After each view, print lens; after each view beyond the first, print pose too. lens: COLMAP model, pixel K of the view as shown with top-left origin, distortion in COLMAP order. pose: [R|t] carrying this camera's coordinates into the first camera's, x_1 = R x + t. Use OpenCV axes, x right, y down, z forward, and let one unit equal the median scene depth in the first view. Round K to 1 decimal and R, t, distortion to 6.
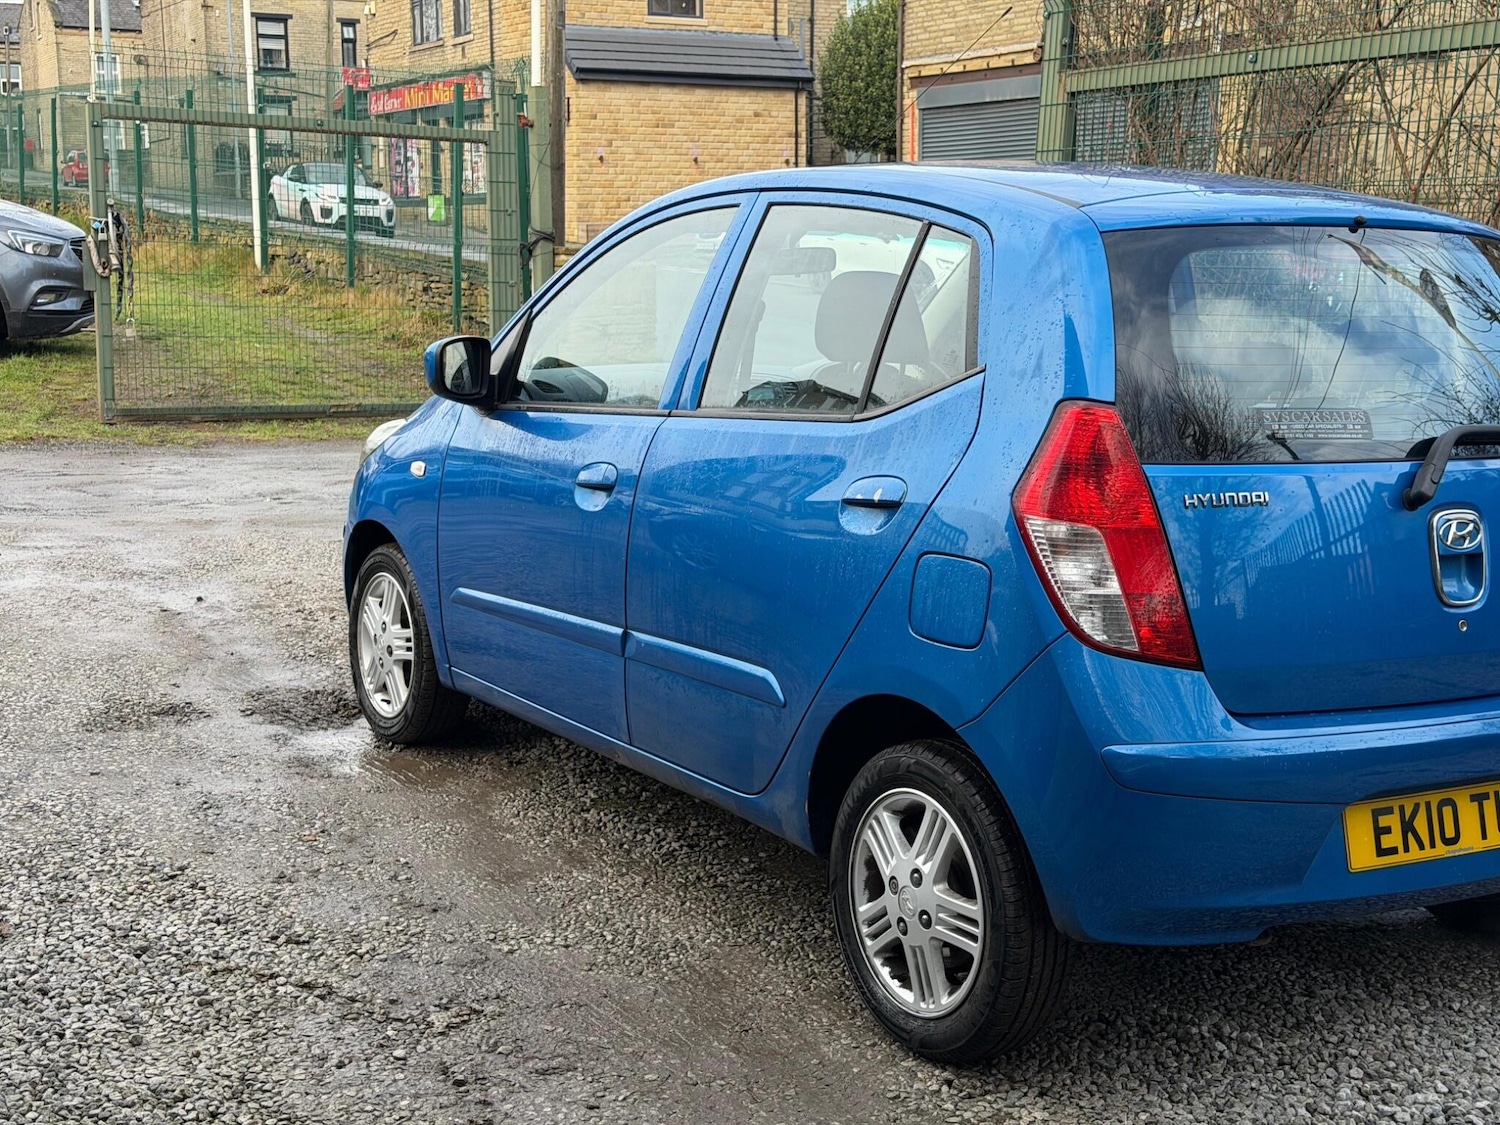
lens RADIAL K [[2858.8, 0, 756.0], [0, 2858.8, 572.5], [0, 0, 1]] dist [0.161521, -0.166141]
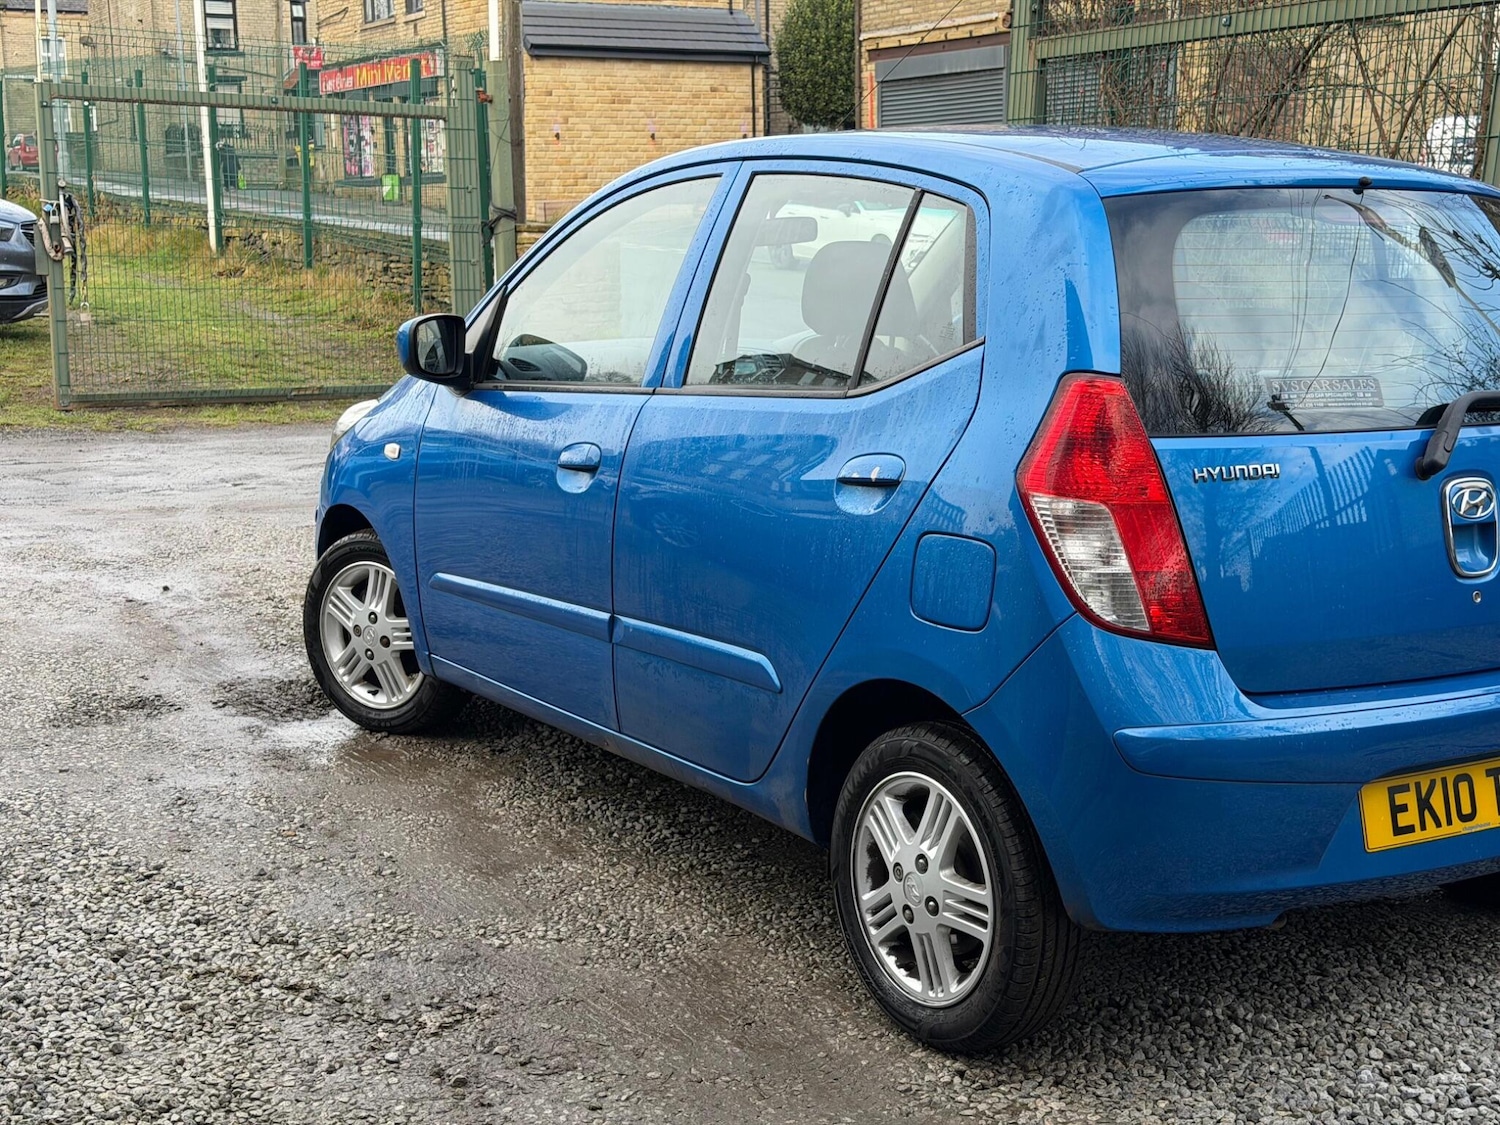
lens RADIAL K [[2441.4, 0, 704.7], [0, 2441.4, 564.5], [0, 0, 1]] dist [0.206082, -0.614819]
pose [[0.998635, -0.020165, 0.048188, -0.054765], [0.019130, 0.999578, 0.021842, -0.015041], [-0.048608, -0.020890, 0.998599, 0.165712]]
